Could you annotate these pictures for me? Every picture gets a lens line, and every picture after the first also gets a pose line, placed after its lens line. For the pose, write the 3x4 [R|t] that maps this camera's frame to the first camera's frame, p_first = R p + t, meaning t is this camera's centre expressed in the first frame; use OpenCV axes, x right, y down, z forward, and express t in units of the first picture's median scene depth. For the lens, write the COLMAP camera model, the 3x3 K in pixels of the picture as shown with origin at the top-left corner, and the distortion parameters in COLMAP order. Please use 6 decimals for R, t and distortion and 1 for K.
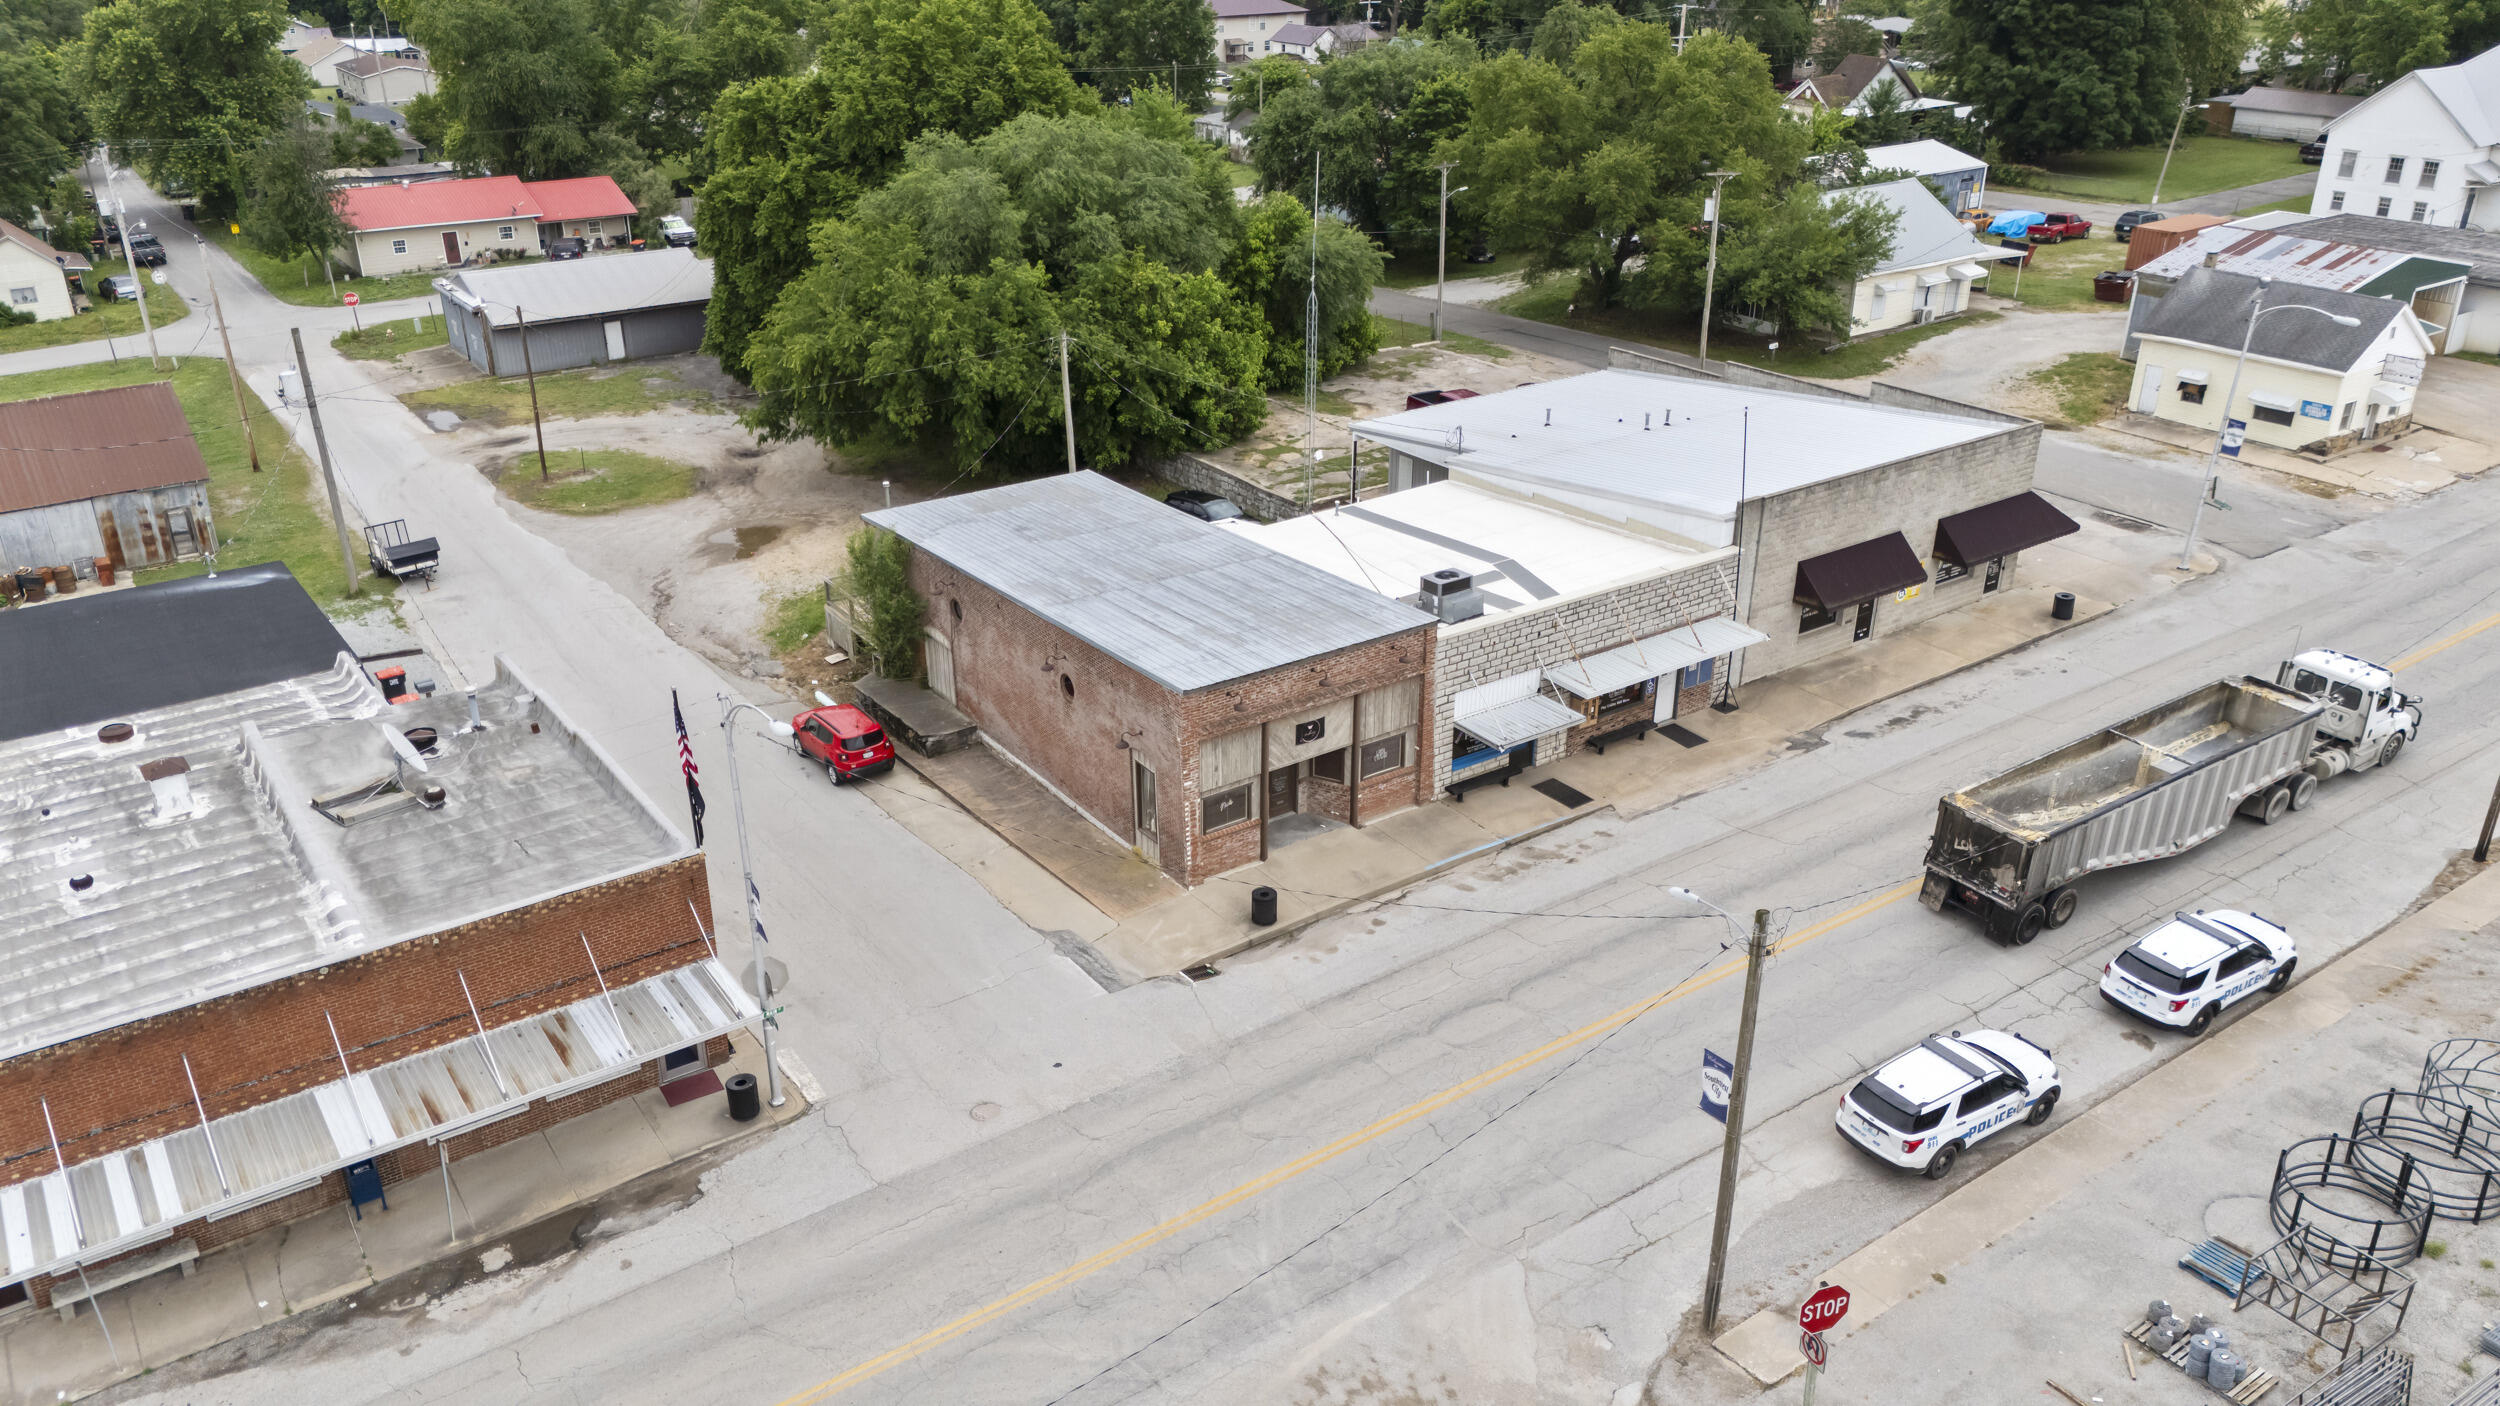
lens RADIAL K [[1829.4, 0, 1250.0], [0, 1829.4, 703.0], [0, 0, 1]] dist [0.067111, -0.067628]
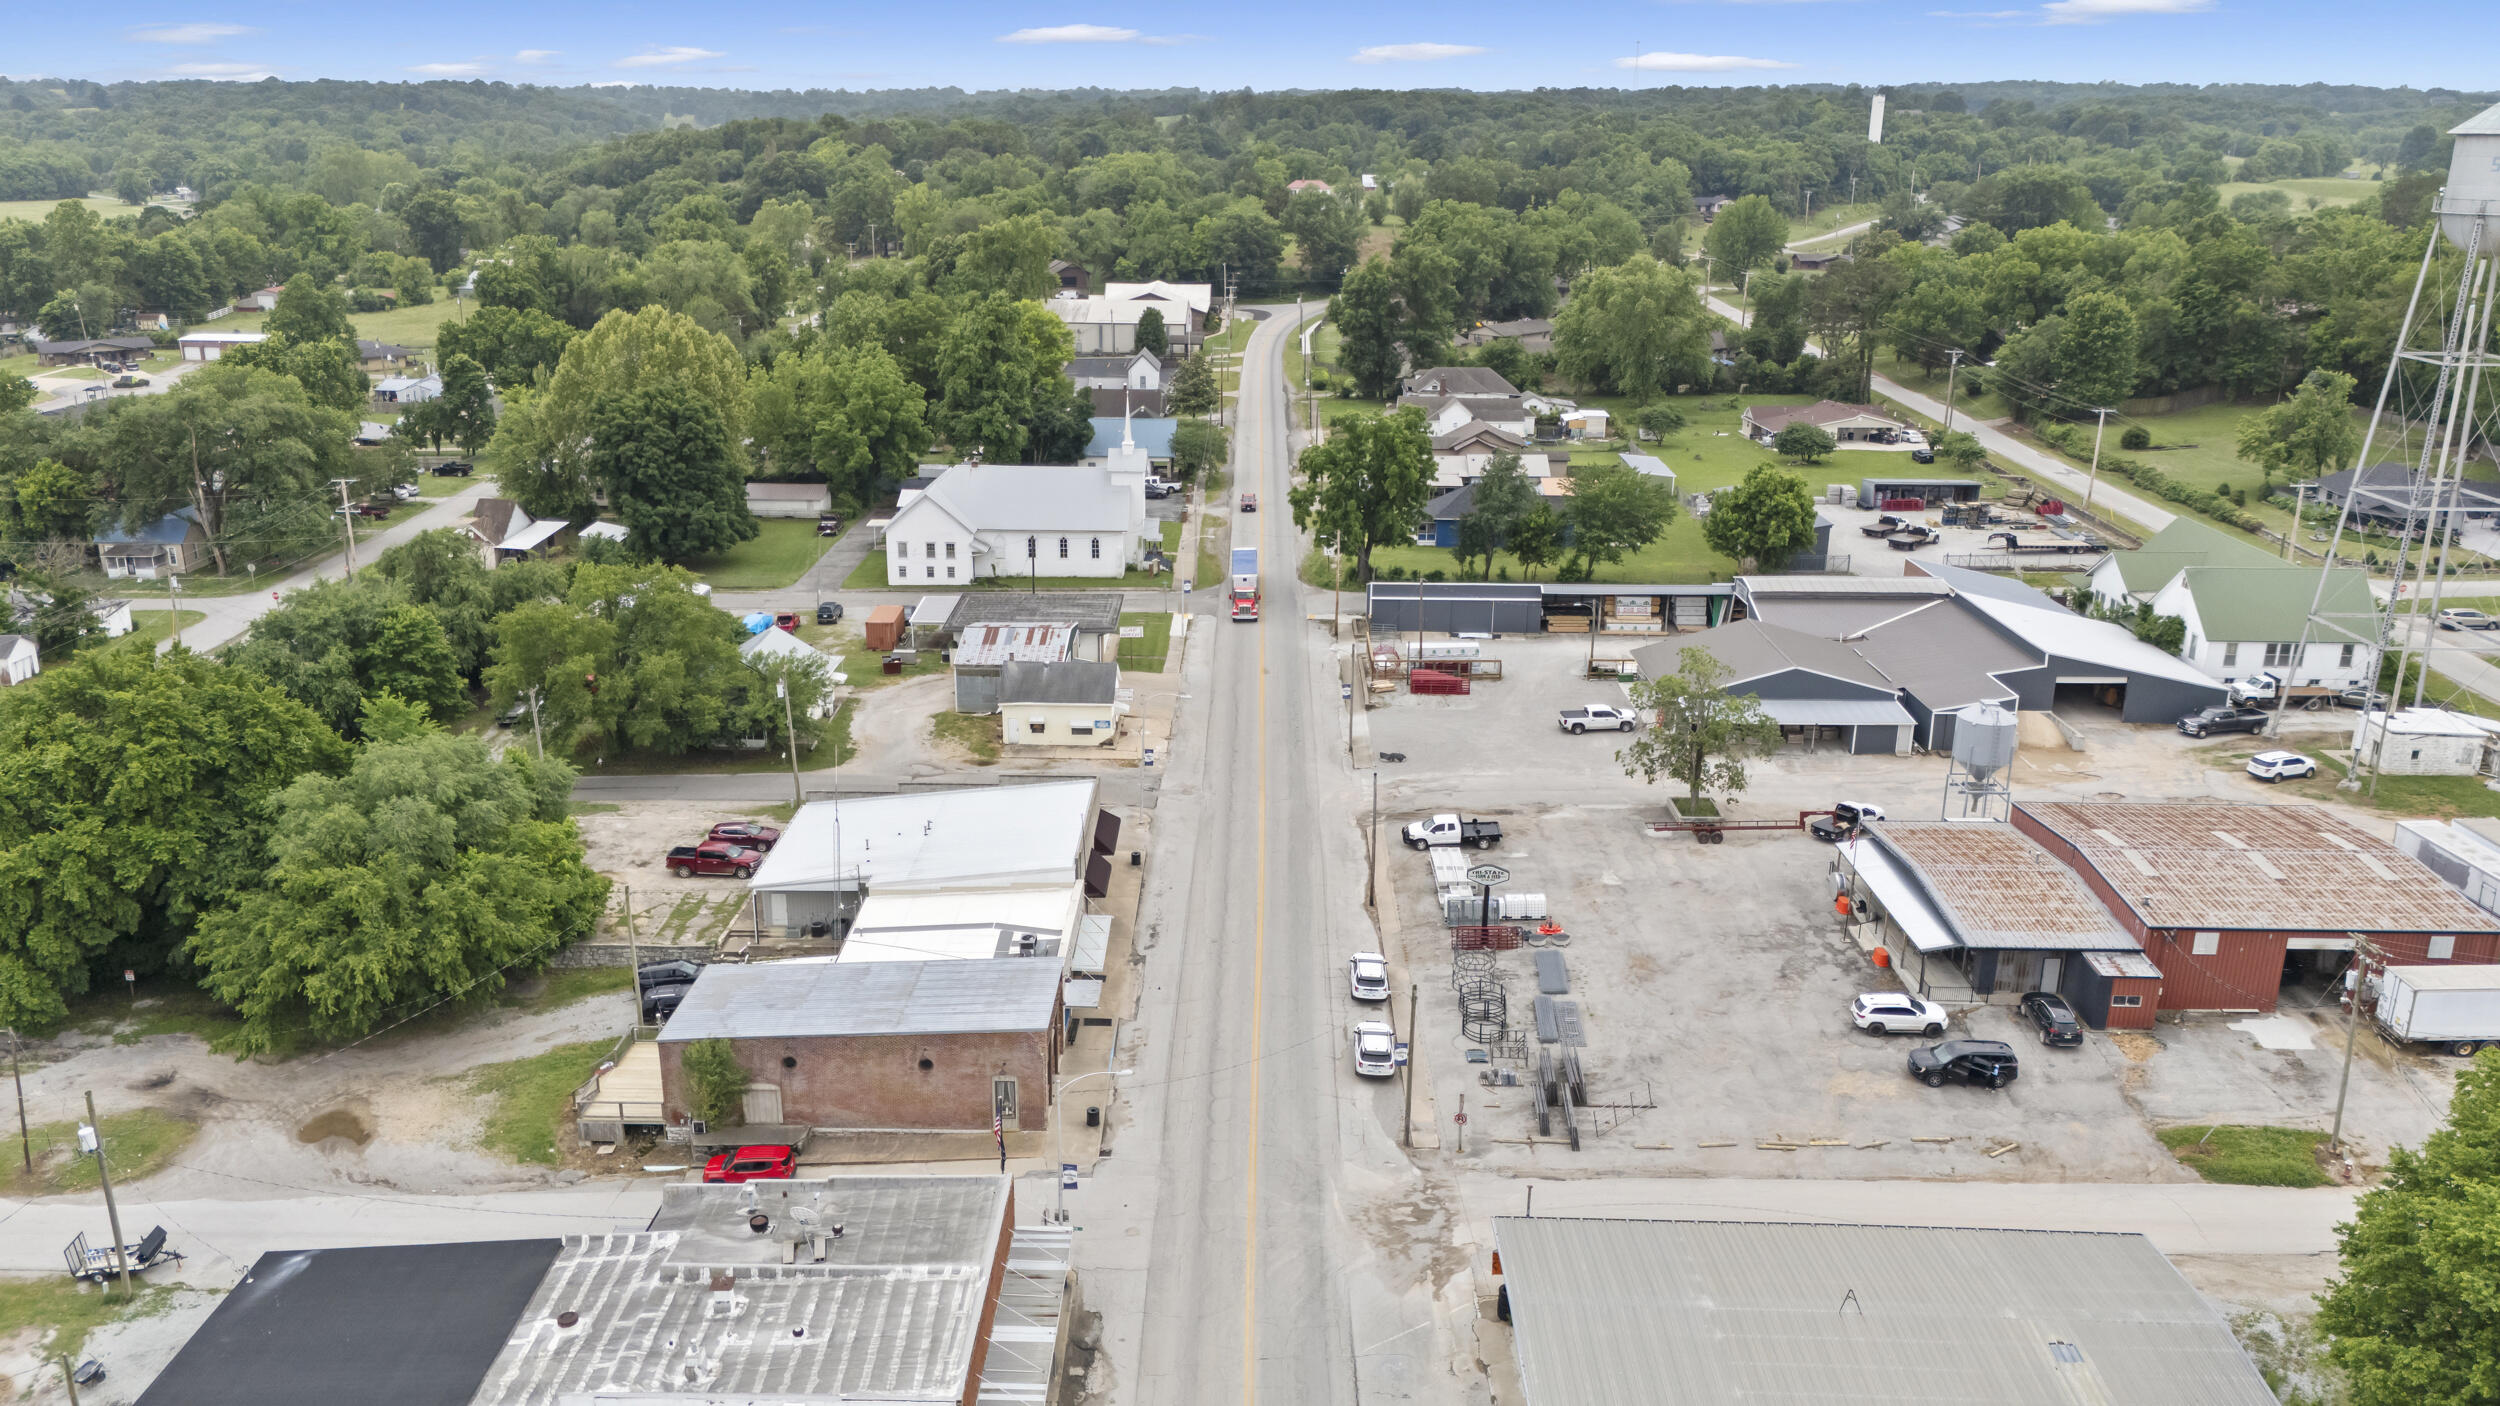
lens RADIAL K [[1850.7, 0, 1250.0], [0, 1850.7, 703.0], [0, 0, 1]] dist [0.076098, -0.076257]
pose [[0.577315, -0.233643, 0.782380, -1.051194], [0.328067, 0.943817, 0.039775, -0.260669], [-0.747716, 0.233710, 0.621531, -0.386711]]
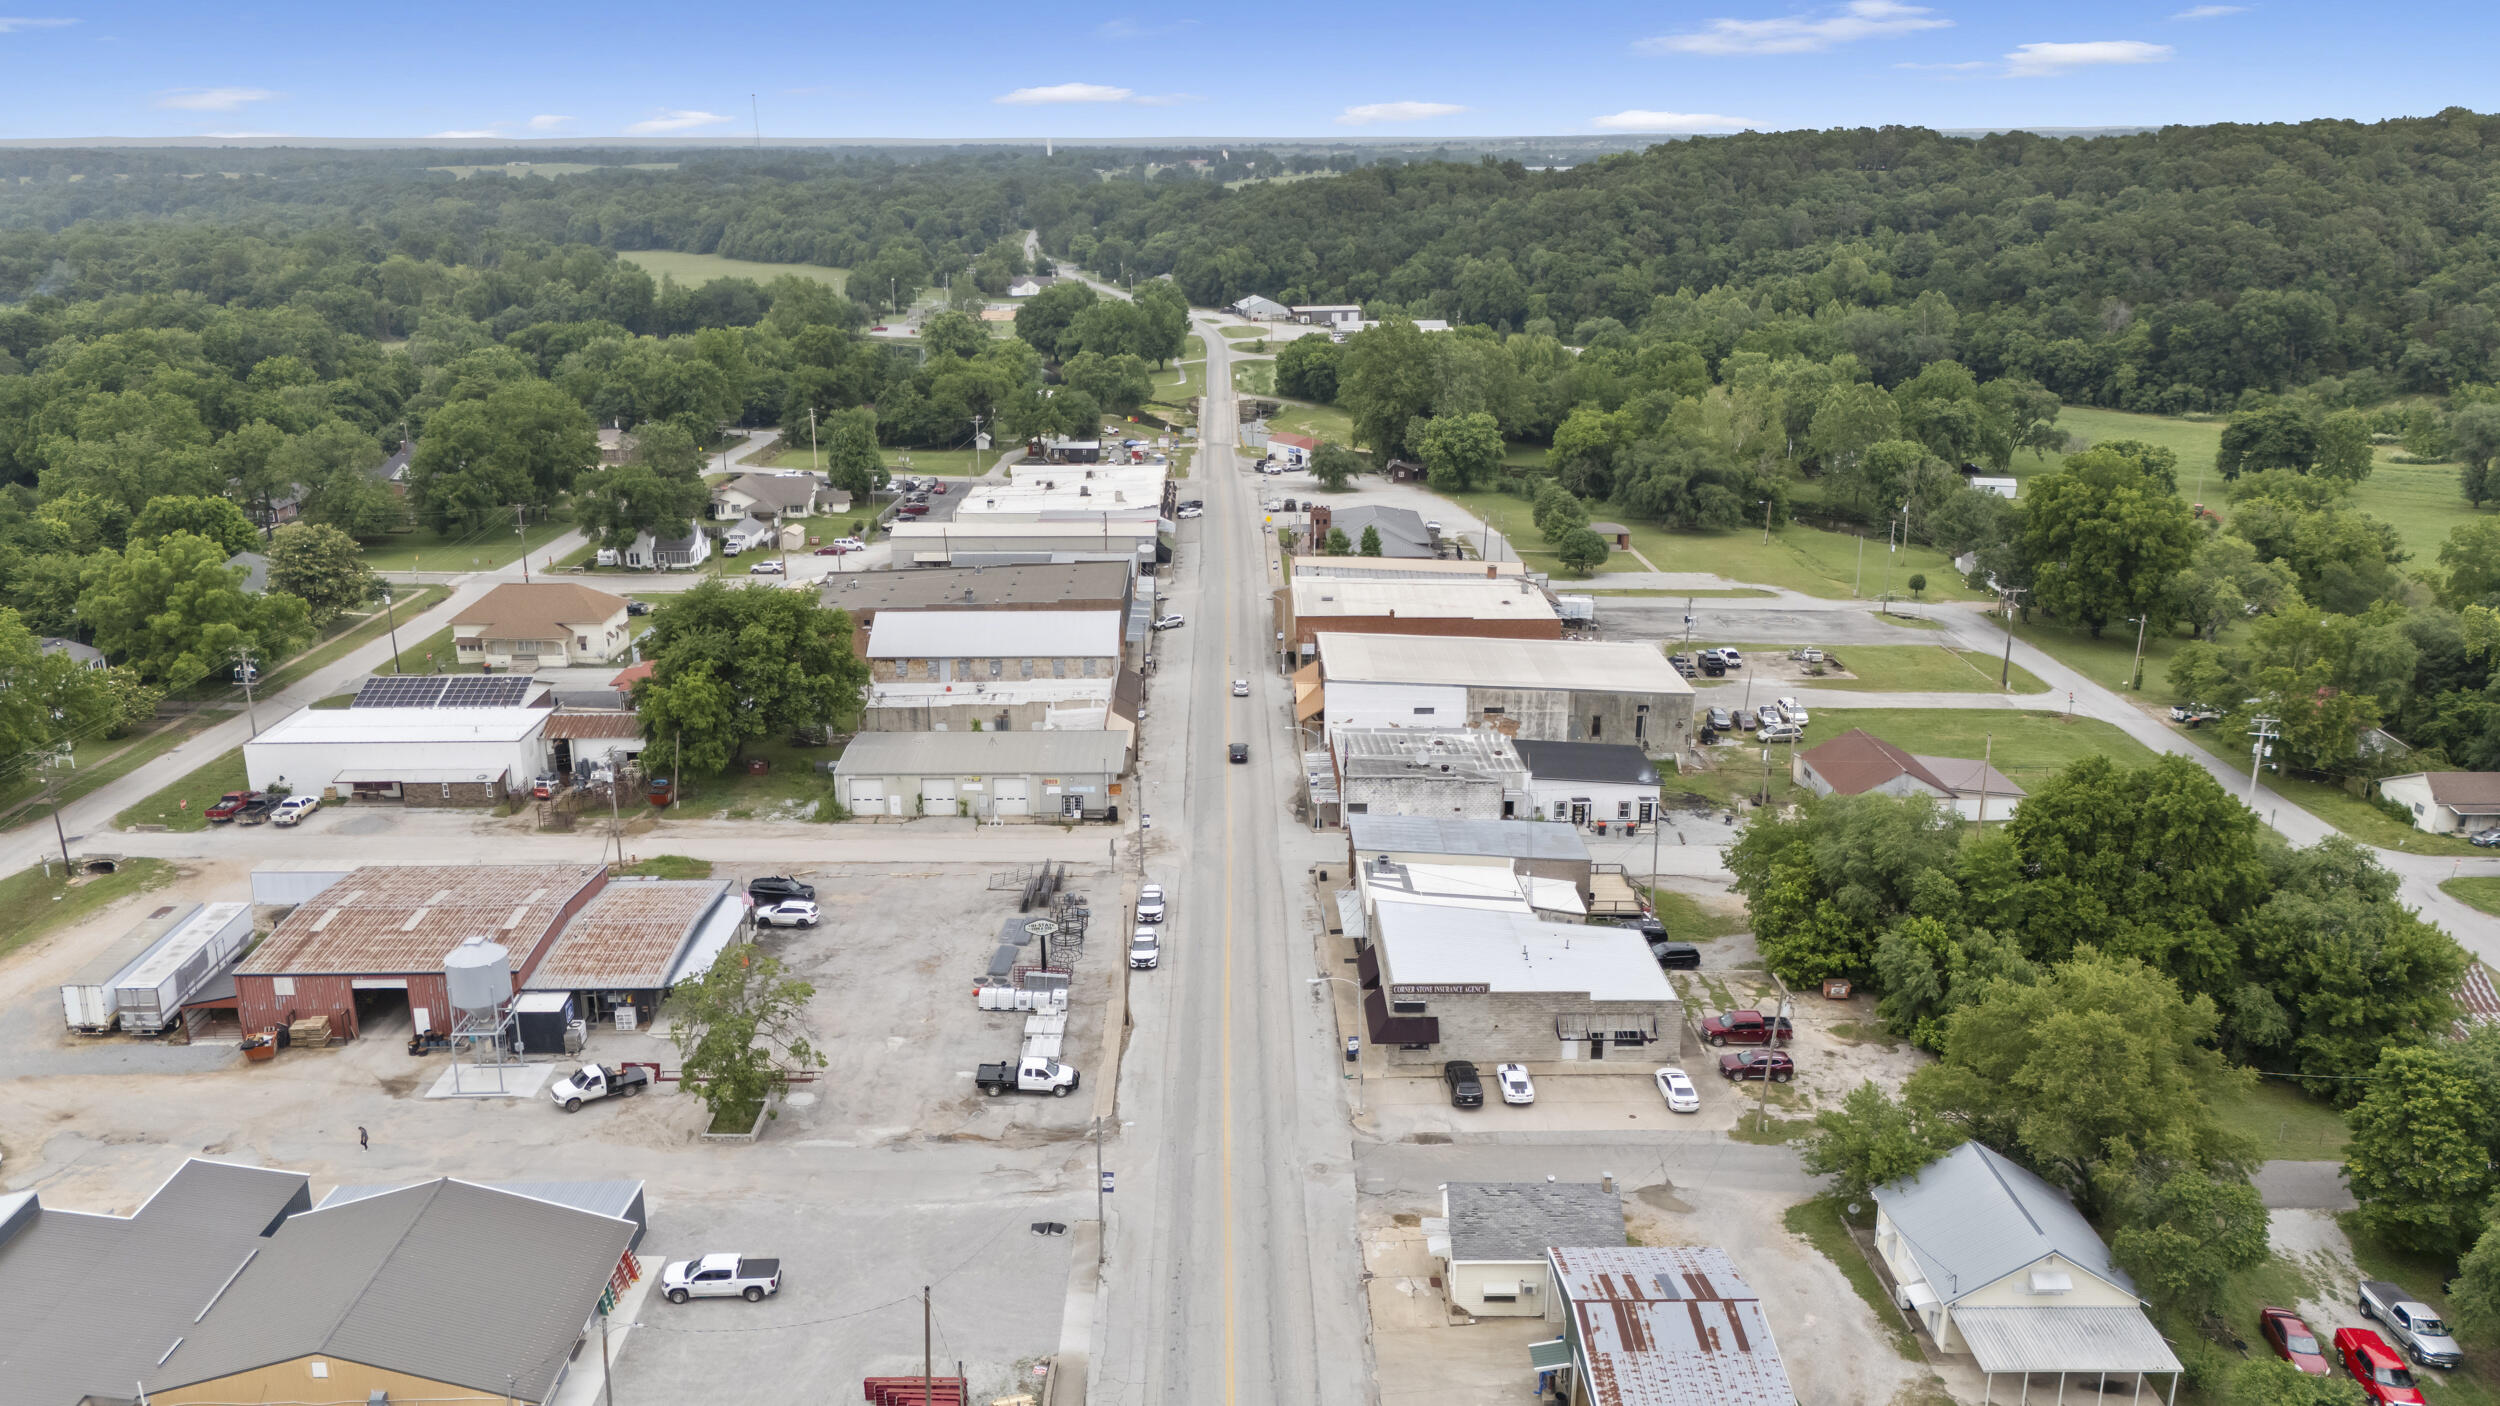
lens RADIAL K [[1854.1, 0, 1250.0], [0, 1854.1, 703.0], [0, 0, 1]] dist [0.098672, -0.135344]
pose [[-0.555661, 0.243287, -0.795017, 2.099827], [-0.346812, 0.801237, 0.487588, -1.363101], [0.755620, 0.546655, -0.360841, 1.489009]]
